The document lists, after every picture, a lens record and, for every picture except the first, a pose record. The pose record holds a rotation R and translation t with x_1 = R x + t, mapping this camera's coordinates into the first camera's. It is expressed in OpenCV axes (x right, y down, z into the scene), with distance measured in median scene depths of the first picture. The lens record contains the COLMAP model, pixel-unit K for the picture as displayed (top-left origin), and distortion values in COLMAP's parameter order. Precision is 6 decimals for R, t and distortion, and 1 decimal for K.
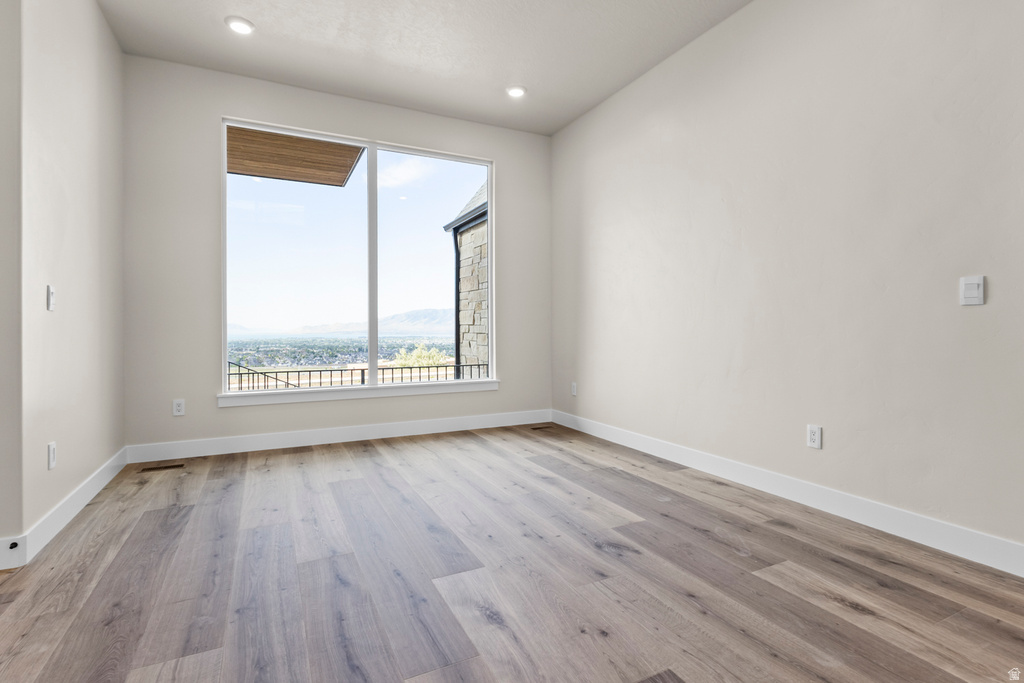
lens RADIAL K [[491.0, 0, 515.9], [0, 491.0, 325.5], [0, 0, 1]] dist [0.001254, 0.001972]
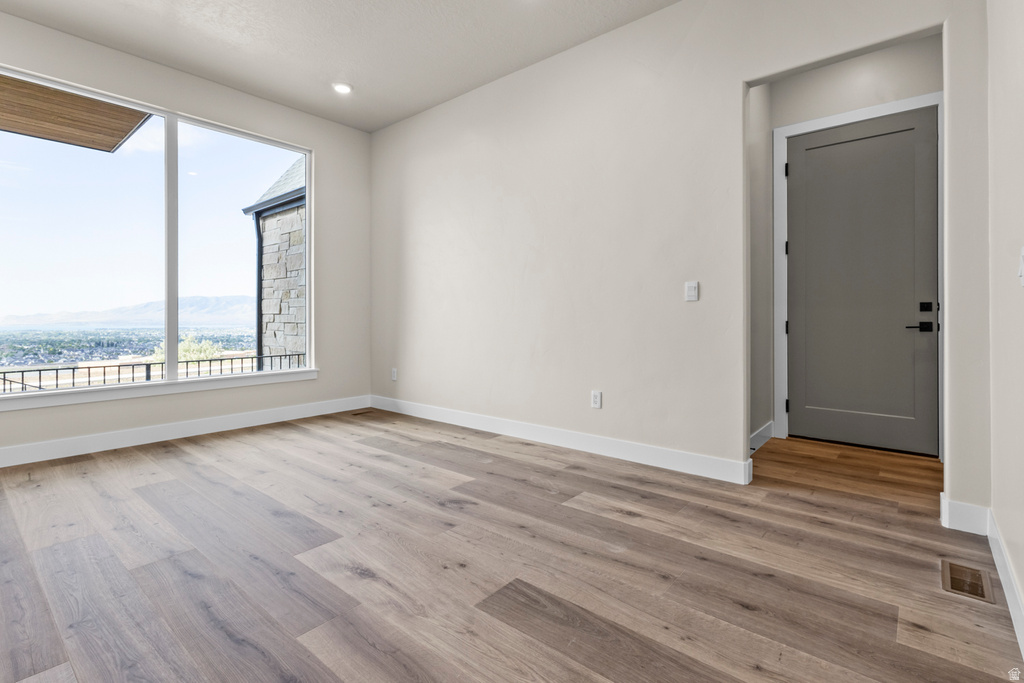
lens RADIAL K [[491.0, 0, 491.8], [0, 491.0, 314.4], [0, 0, 1]] dist [0.001254, 0.001972]
pose [[0.925842, 0.002237, 0.377903, -0.128779], [-0.001449, 0.999996, -0.002371, 0.002003], [-0.377907, 0.001647, 0.925842, -0.096174]]
